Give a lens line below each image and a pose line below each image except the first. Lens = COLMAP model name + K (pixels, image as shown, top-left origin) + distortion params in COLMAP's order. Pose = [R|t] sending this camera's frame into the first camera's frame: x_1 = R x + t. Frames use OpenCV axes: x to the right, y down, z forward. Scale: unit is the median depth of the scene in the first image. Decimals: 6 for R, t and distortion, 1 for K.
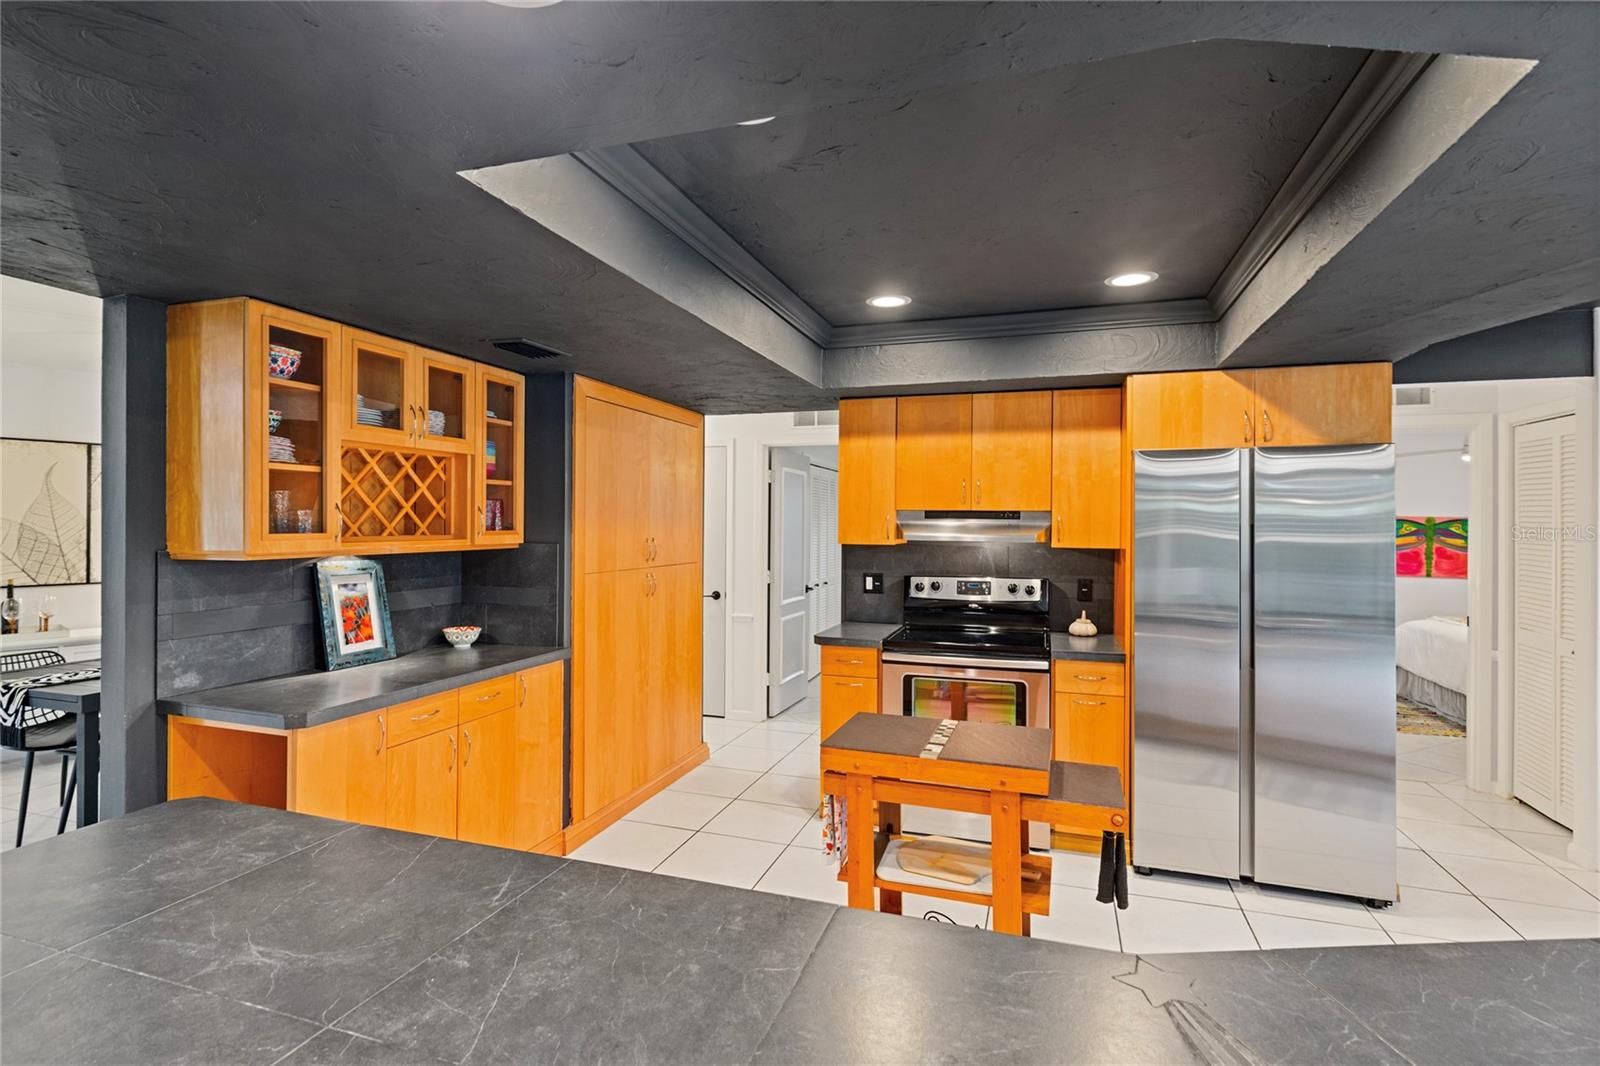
lens RADIAL K [[769.0, 0, 795.5], [0, 769.0, 523.3], [0, 0, 1]] dist [0.000926, 0.000531]
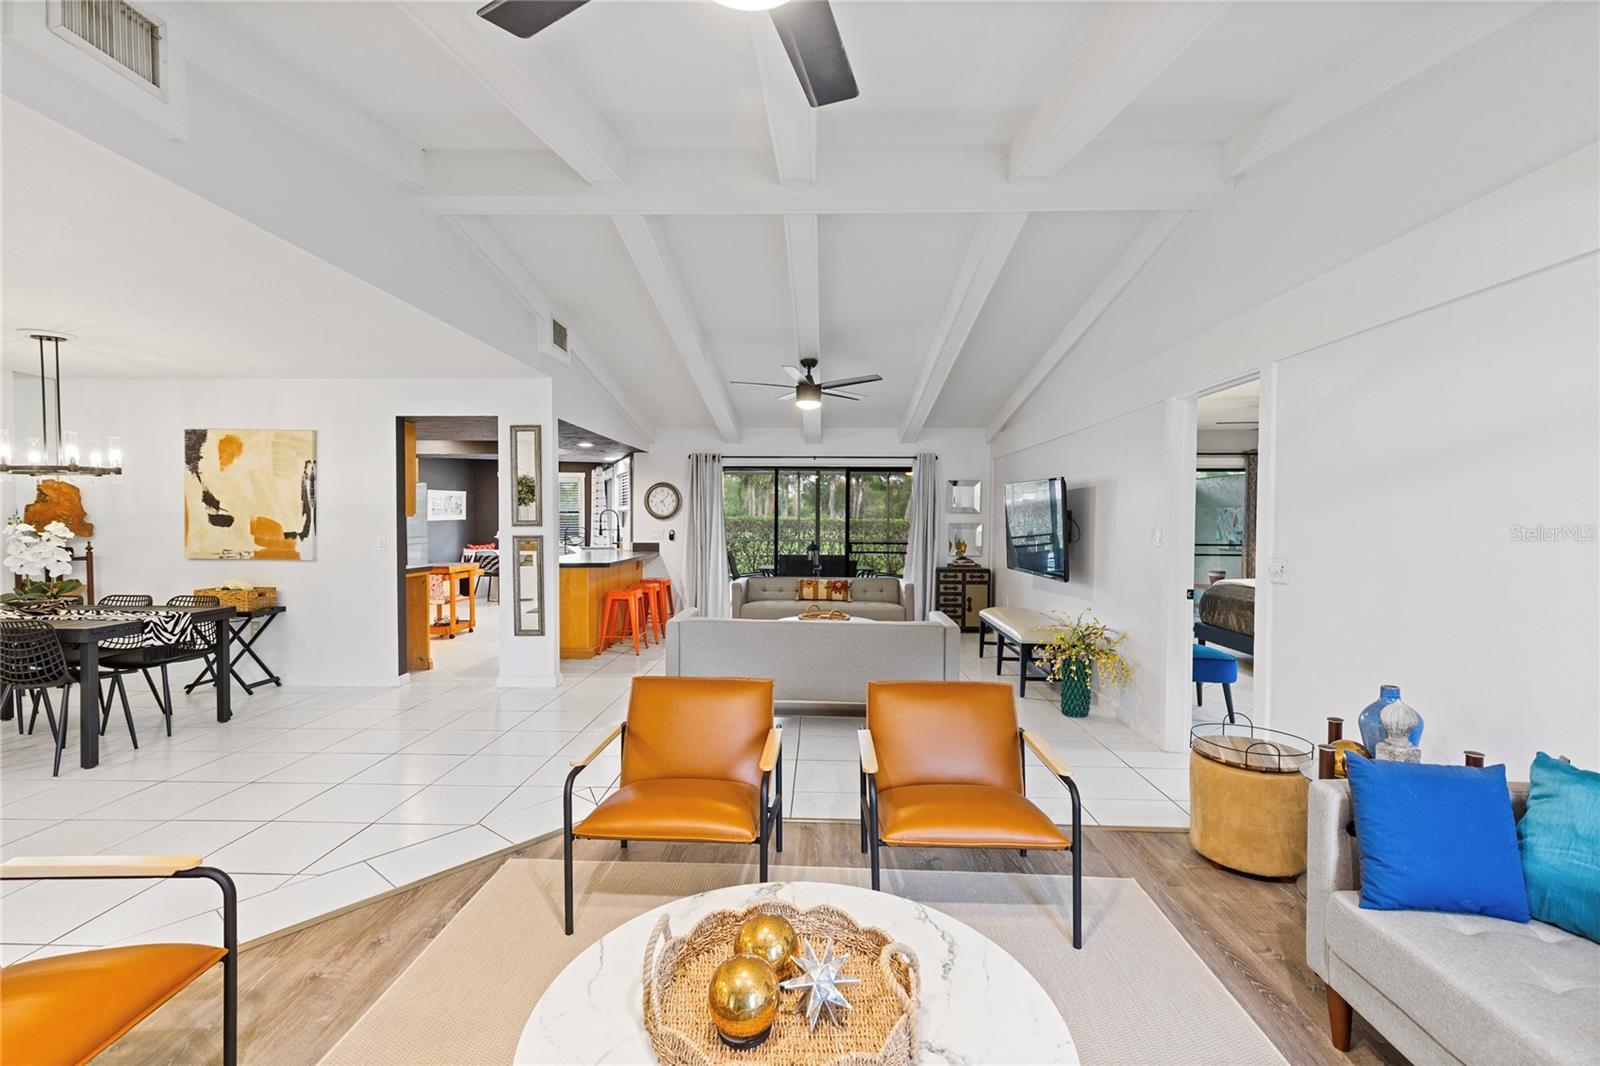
lens RADIAL K [[726.0, 0, 800.0], [0, 726.0, 533.0], [0, 0, 1]] dist [0.004307, 0.000712]
pose [[-0.287648, -0.030667, 0.957245, -2.457068], [-0.005999, 0.999525, 0.030219, 0.013687], [-0.957717, 0.002950, -0.287695, 0.267053]]
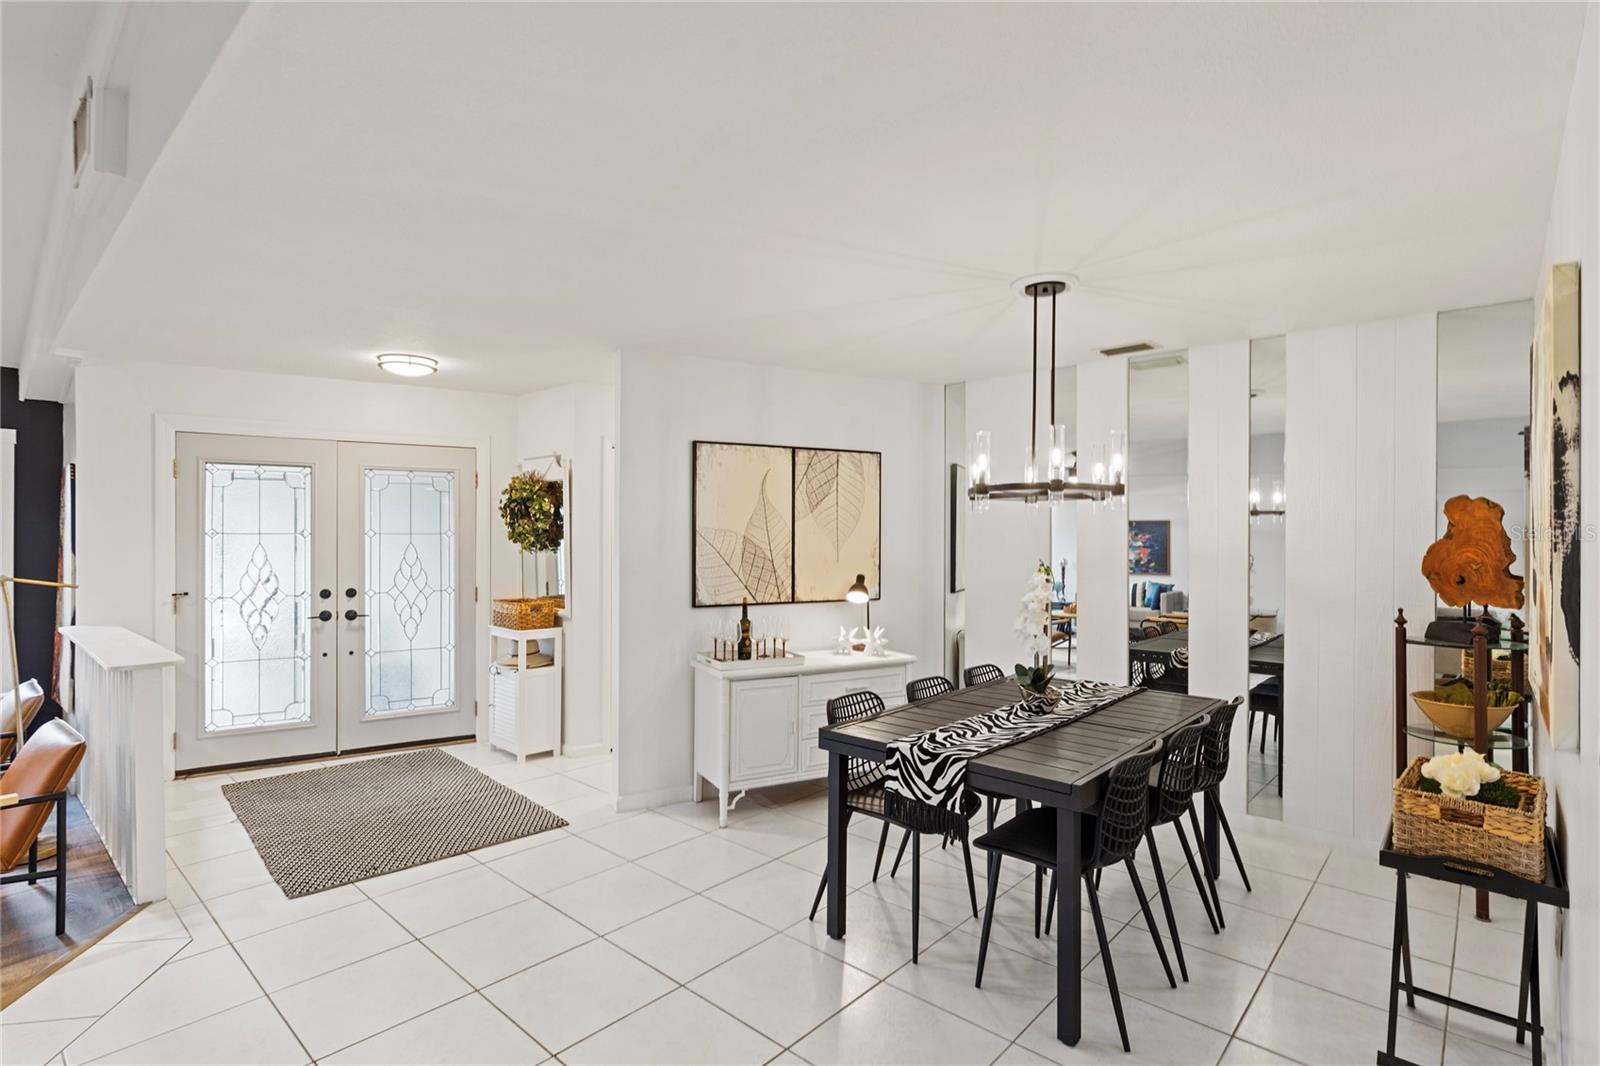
lens RADIAL K [[777.1, 0, 796.5], [0, 777.1, 532.5], [0, 0, 1]] dist [0.001432, 0.000249]
pose [[0.917653, -0.003744, -0.397364, -0.789860], [0.001596, 0.999982, -0.005735, 0.001894], [0.397379, 0.004629, 0.917643, 0.236604]]
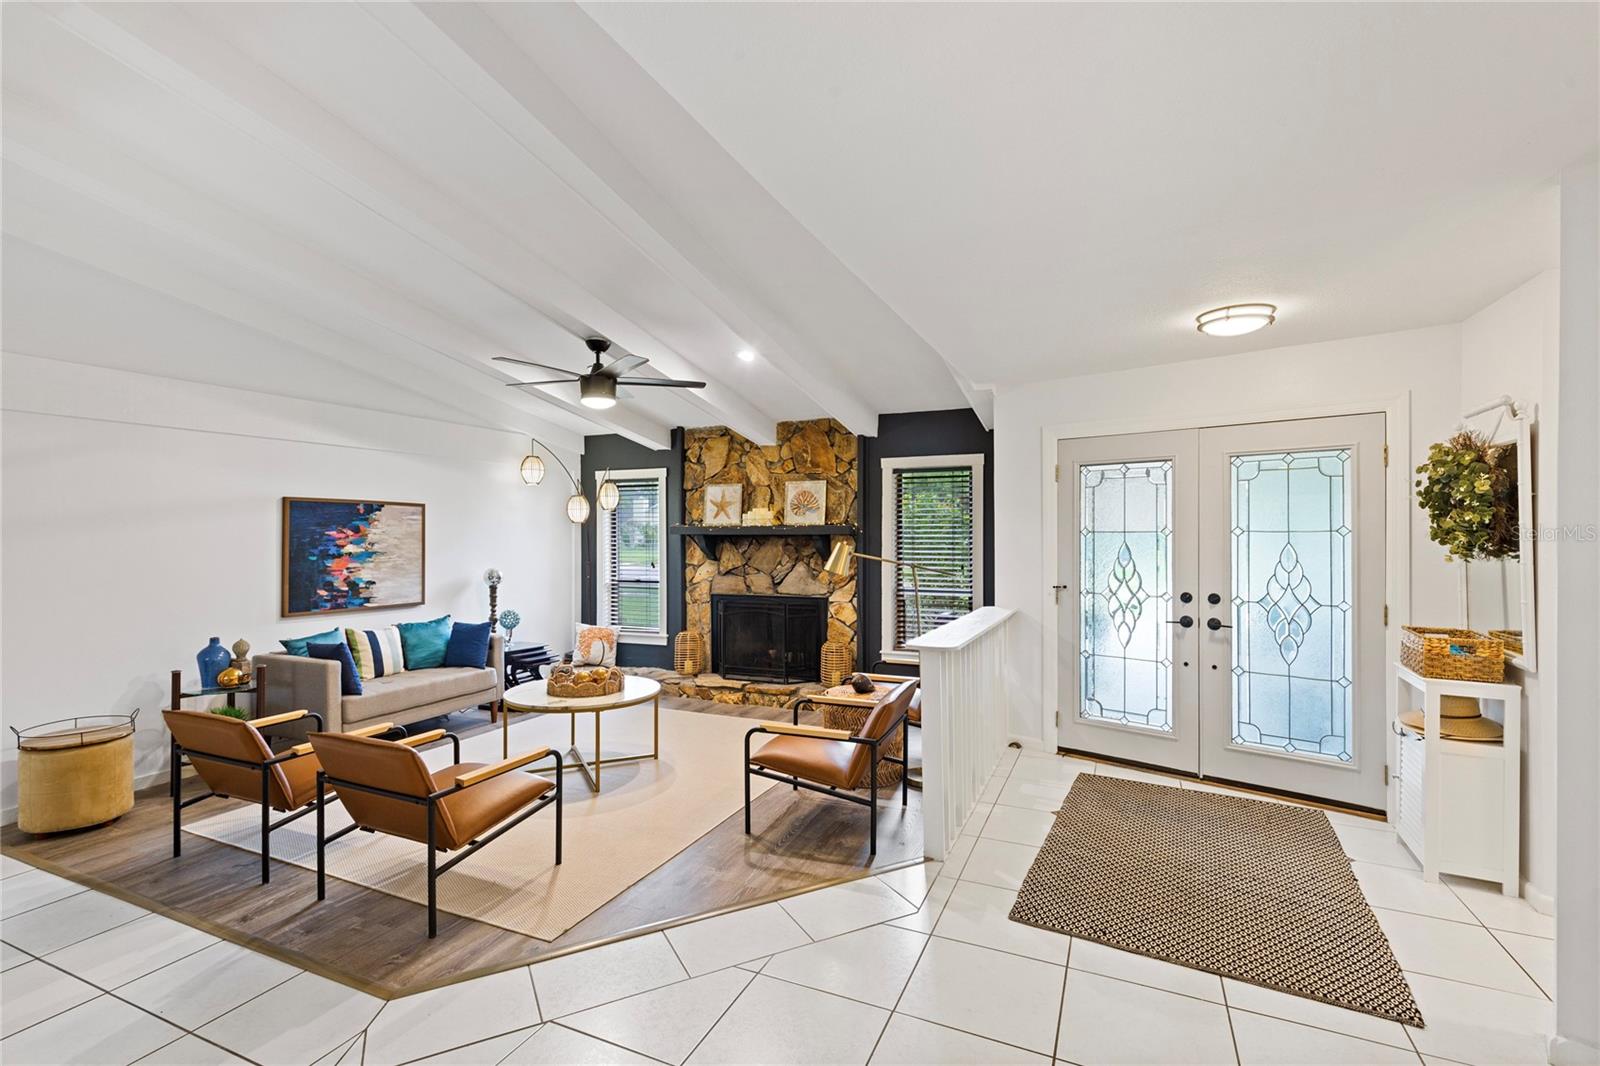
lens RADIAL K [[726.0, 0, 800.0], [0, 726.0, 533.0], [0, 0, 1]] dist [0.004307, 0.000712]
pose [[-0.099360, -0.005423, -0.995037, -0.871734], [-0.002339, 0.999984, -0.005216, 0.004405], [0.995049, 0.001809, -0.099372, 0.674117]]
